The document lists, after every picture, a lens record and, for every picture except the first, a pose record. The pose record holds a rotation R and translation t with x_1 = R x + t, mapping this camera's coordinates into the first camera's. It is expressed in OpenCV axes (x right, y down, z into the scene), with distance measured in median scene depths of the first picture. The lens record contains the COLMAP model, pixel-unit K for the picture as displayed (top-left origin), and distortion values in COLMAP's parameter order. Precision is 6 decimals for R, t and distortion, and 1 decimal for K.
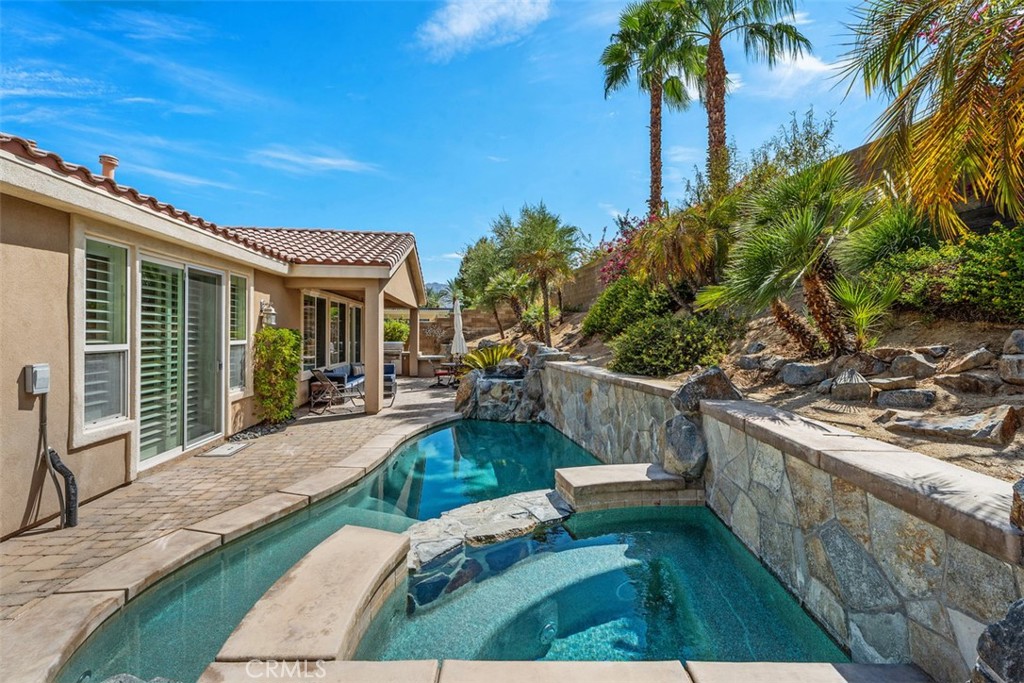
lens RADIAL K [[465.5, 0, 521.1], [0, 465.5, 335.2], [0, 0, 1]] dist [0.000916, -0.000257]
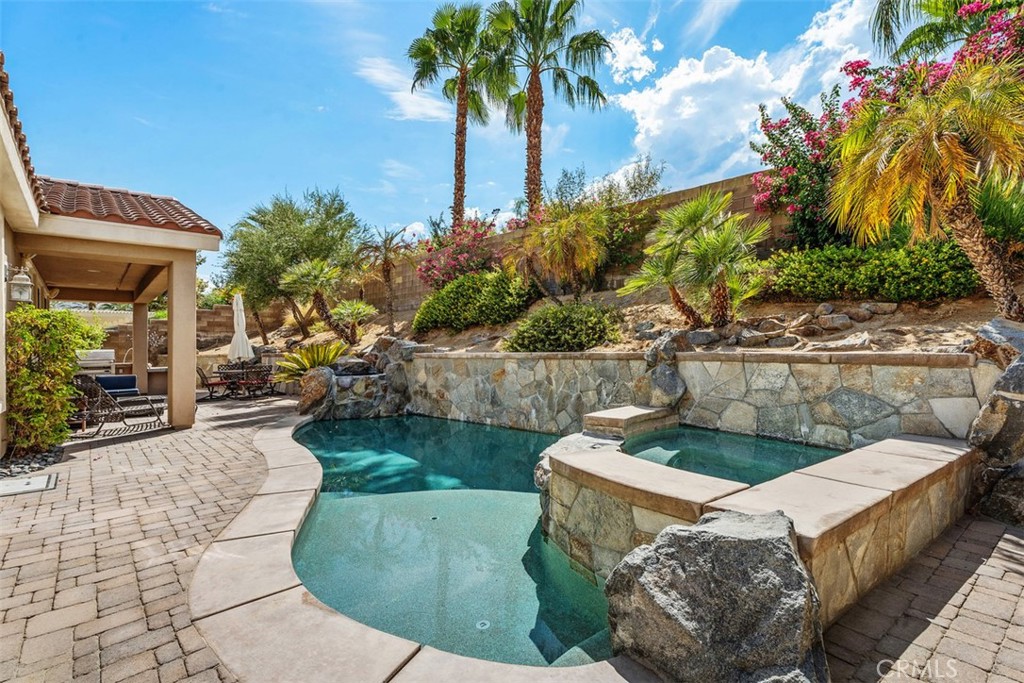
lens RADIAL K [[465.5, 0, 510.5], [0, 465.5, 390.3], [0, 0, 1]] dist [0.000916, -0.000257]
pose [[0.812125, -0.060380, 0.580351, -0.396587], [0.014490, 0.996412, 0.083391, 0.059728], [-0.583303, -0.059315, 0.810086, 0.064062]]
